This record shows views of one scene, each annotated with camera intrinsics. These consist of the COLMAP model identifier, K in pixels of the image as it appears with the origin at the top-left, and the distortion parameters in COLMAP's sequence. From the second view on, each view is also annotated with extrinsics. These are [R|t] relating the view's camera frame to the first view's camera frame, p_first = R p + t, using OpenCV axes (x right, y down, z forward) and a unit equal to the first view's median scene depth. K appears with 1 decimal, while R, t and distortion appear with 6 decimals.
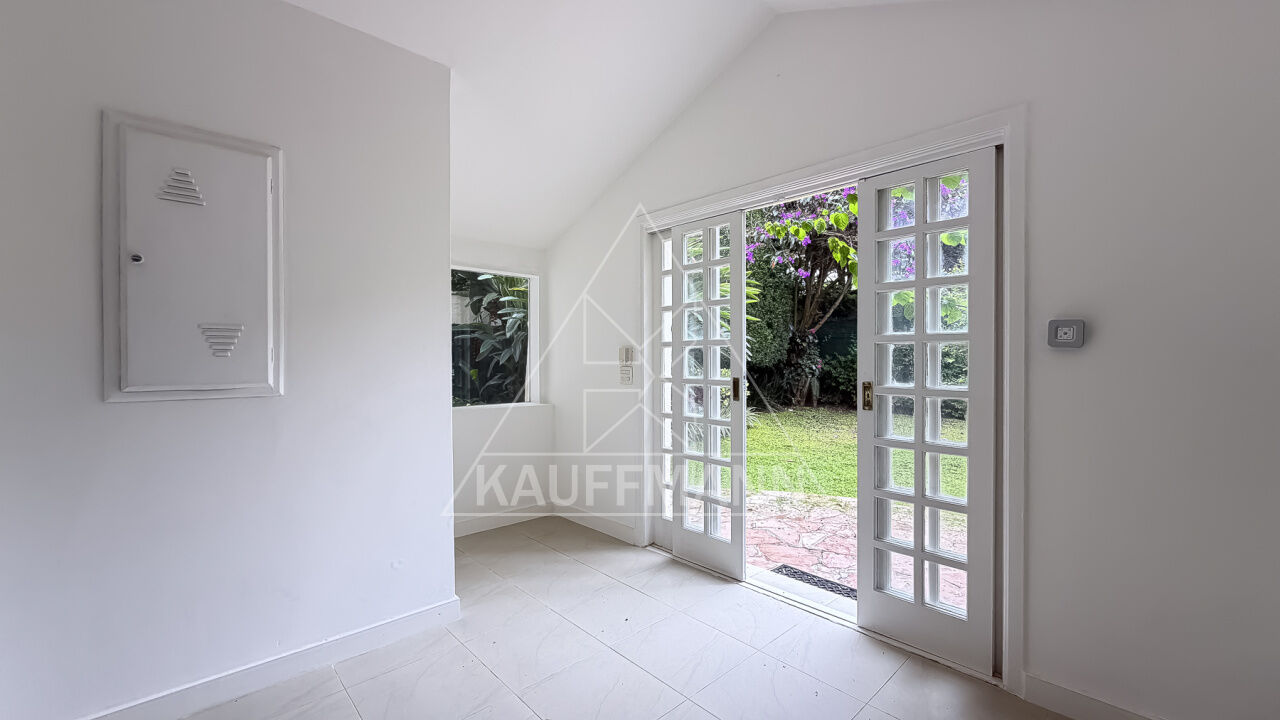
lens RADIAL K [[514.4, 0, 644.5], [0, 514.4, 357.1], [0, 0, 1]] dist [0.001560, 0.000255]
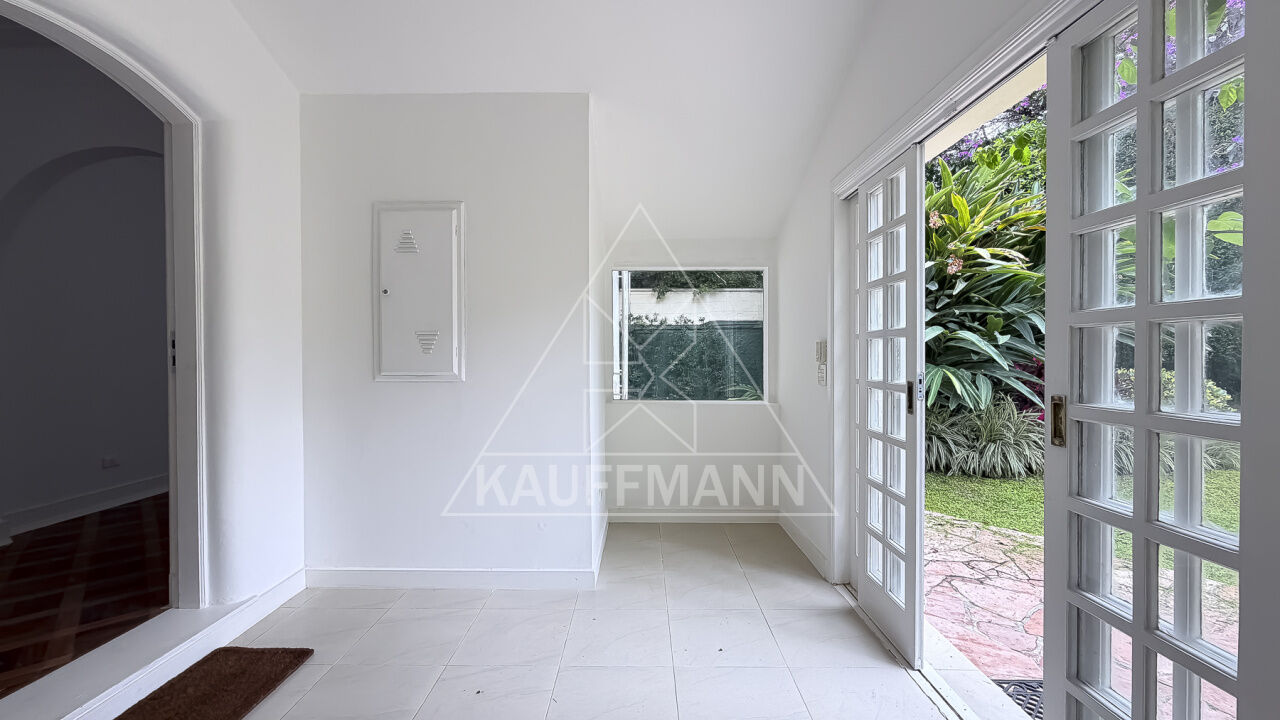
lens RADIAL K [[514.4, 0, 640.8], [0, 514.4, 360.6], [0, 0, 1]] dist [0.001560, 0.000255]
pose [[0.724621, 0.007419, -0.689108, 0.494458], [-0.000947, 0.999952, 0.009770, 0.004362], [0.689147, -0.006427, 0.724593, 0.278859]]
